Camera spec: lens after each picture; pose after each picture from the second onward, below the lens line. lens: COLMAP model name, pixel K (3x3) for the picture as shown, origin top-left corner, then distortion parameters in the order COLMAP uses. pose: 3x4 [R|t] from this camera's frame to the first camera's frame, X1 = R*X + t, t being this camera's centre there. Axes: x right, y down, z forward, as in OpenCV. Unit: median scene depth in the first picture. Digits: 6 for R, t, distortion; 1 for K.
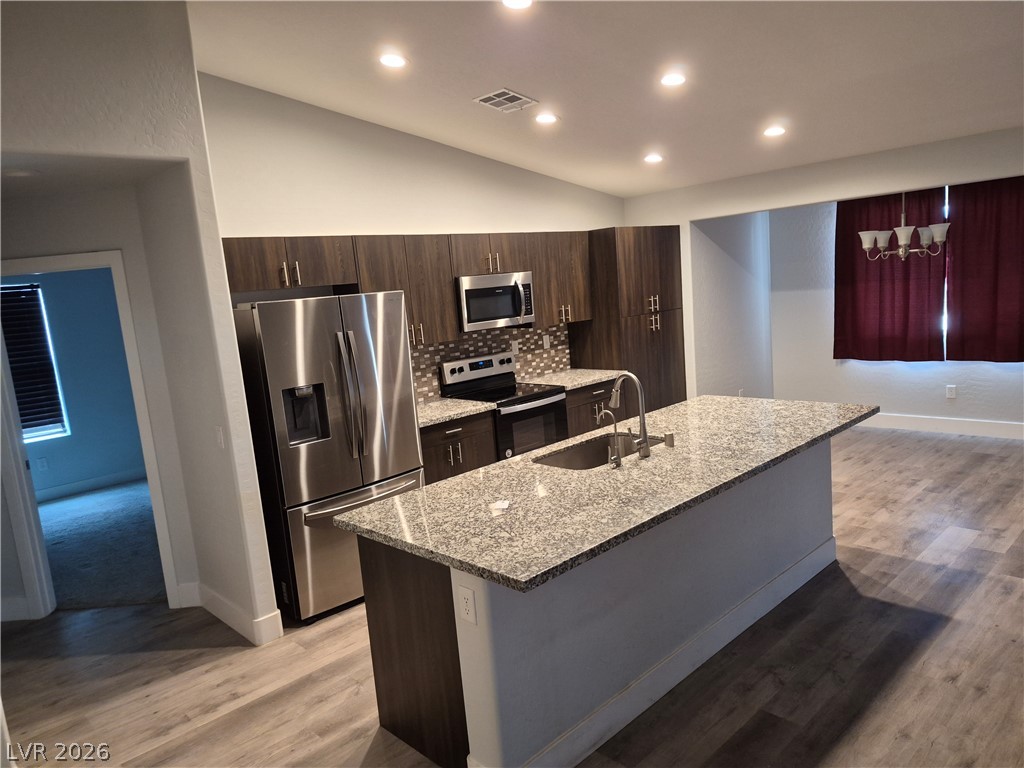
lens RADIAL K [[716.7, 0, 511.3], [0, 716.7, 389.9], [0, 0, 1]] dist [0.051545, -0.026975]
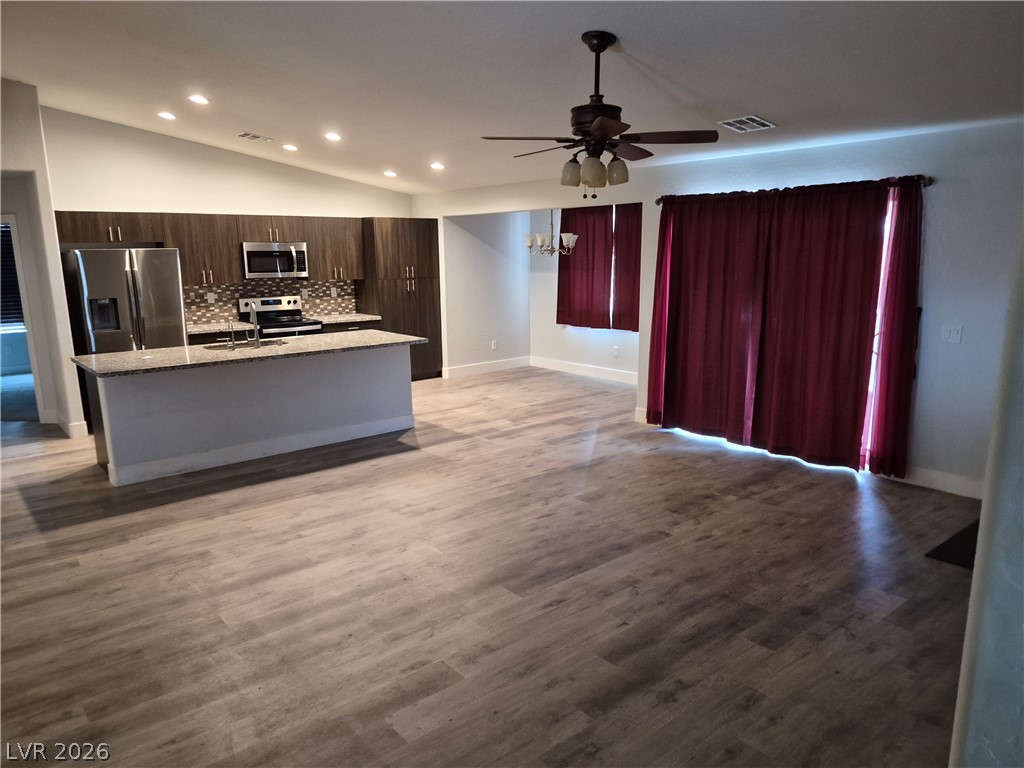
lens RADIAL K [[716.7, 0, 505.3], [0, 716.7, 406.3], [0, 0, 1]] dist [0.051545, -0.026975]
pose [[0.994393, 0.090073, -0.055394, 0.551292], [-0.085830, 0.993504, 0.074719, 0.026829], [0.061764, -0.069545, 0.995665, -0.501097]]
